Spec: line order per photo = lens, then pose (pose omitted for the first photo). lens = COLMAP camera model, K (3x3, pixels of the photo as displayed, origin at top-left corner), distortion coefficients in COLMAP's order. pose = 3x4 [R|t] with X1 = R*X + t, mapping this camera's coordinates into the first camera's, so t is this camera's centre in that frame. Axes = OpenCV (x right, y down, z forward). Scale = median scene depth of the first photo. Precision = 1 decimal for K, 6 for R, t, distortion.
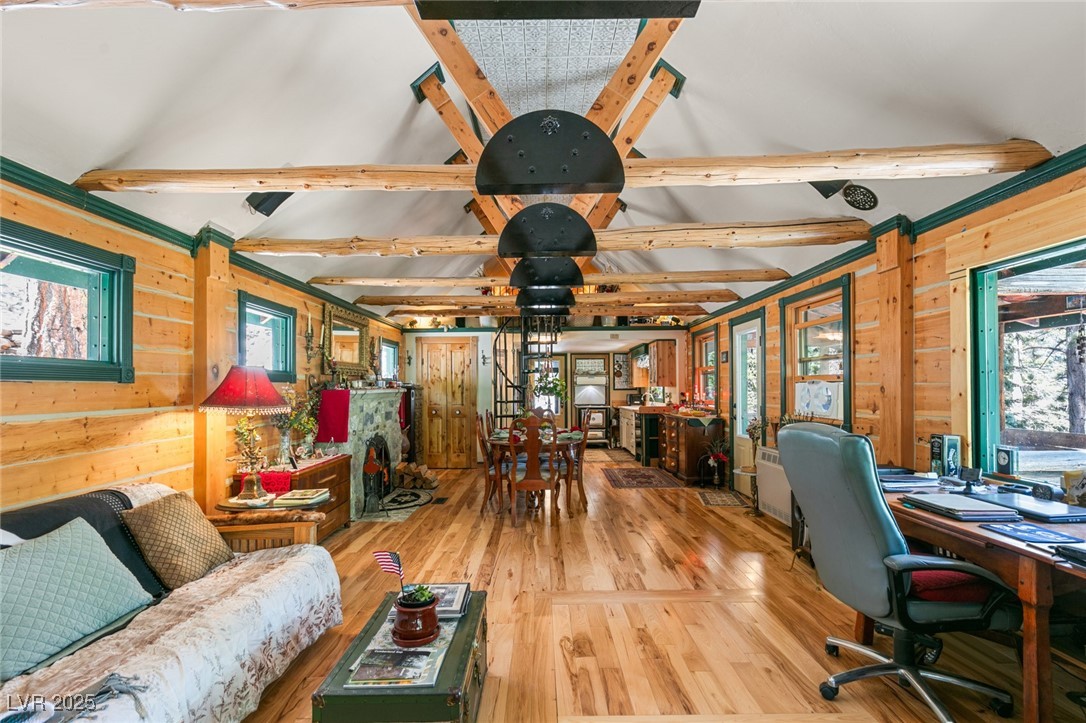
lens RADIAL K [[506.4, 0, 541.2], [0, 506.4, 386.2], [0, 0, 1]] dist [0.000751, -0.000021]
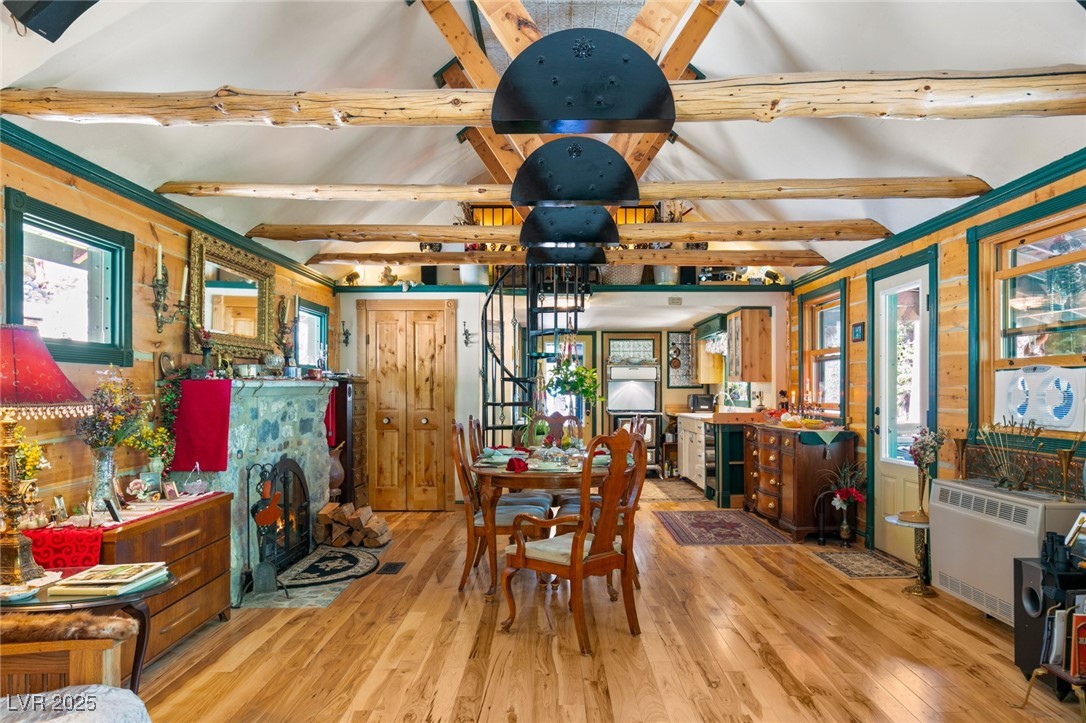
lens RADIAL K [[731.5, 0, 570.2], [0, 731.5, 387.8], [0, 0, 1]] dist [-0.002893, -0.001733]
pose [[0.999635, 0.004407, 0.026645, -0.011841], [-0.004467, 0.999988, 0.002203, 0.009704], [-0.026635, -0.002321, 0.999643, 0.121679]]
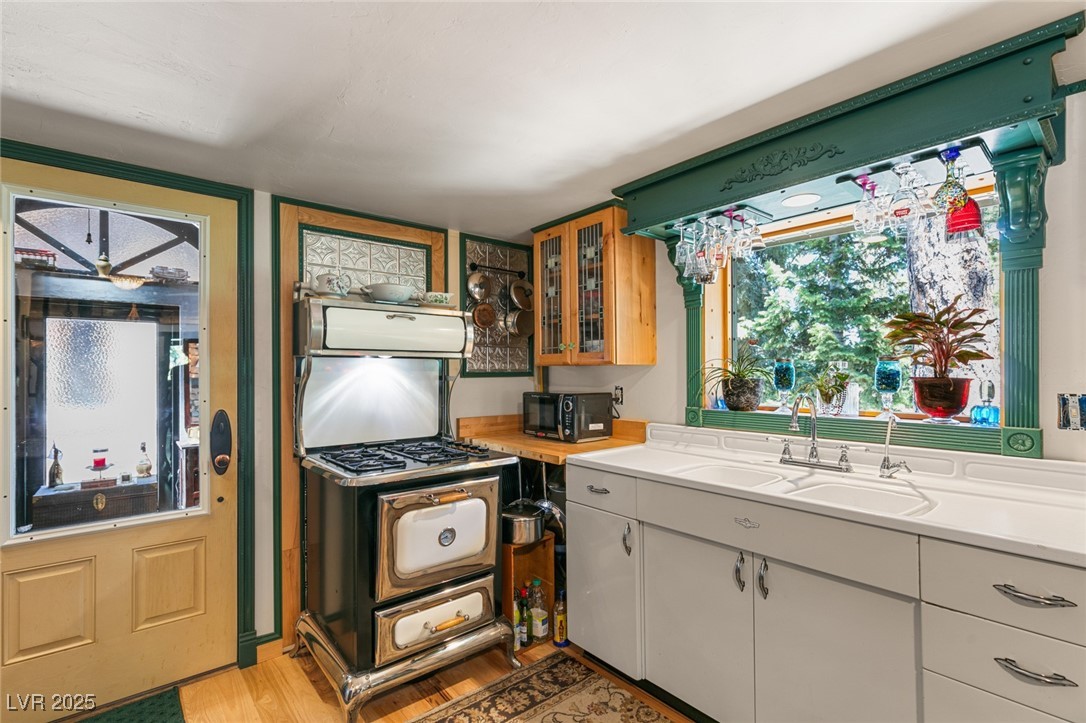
lens RADIAL K [[500.1, 0, 545.6], [0, 500.1, 368.2], [0, 0, 1]] dist [0.003911, 0.000327]
pose [[0.762537, 0.005928, 0.646918, 0.022103], [-0.004197, 0.999982, -0.004216, 0.007620], [-0.646931, 0.000500, 0.762548, 1.402330]]
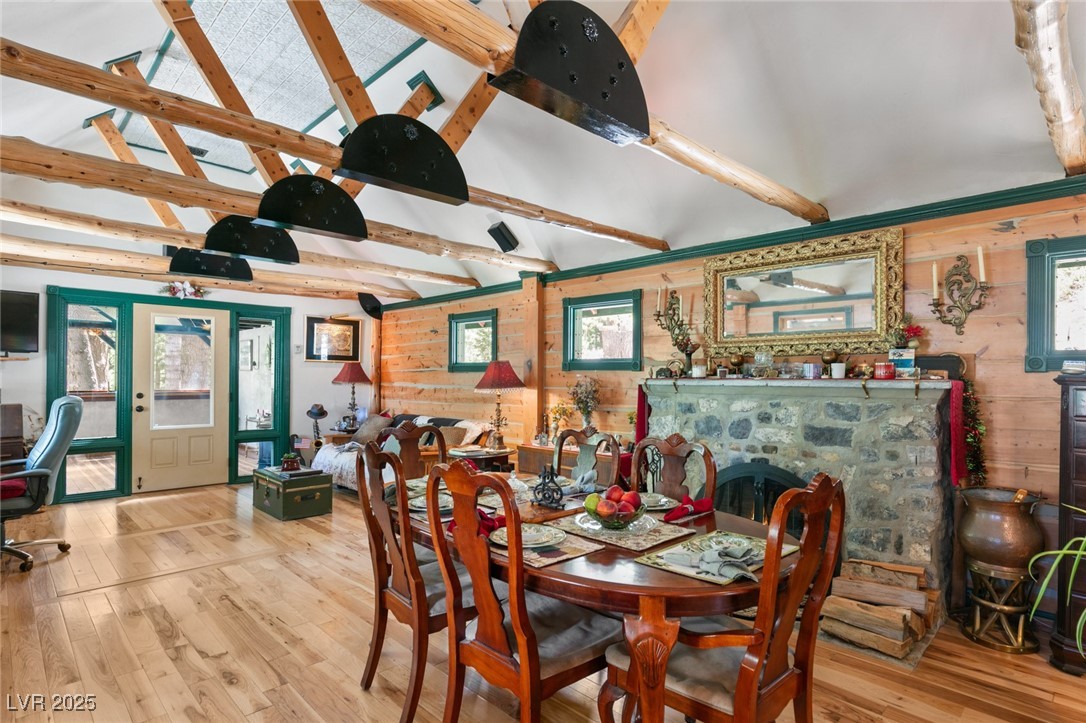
lens RADIAL K [[557.1, 0, 556.8], [0, 557.1, 375.4], [0, 0, 1]] dist [-0.000538, -0.000841]
pose [[-0.699151, 0.000552, -0.714974, 0.242901], [0.000018, 1.000000, 0.000755, 0.000896], [0.714974, 0.000515, -0.699151, 1.154016]]
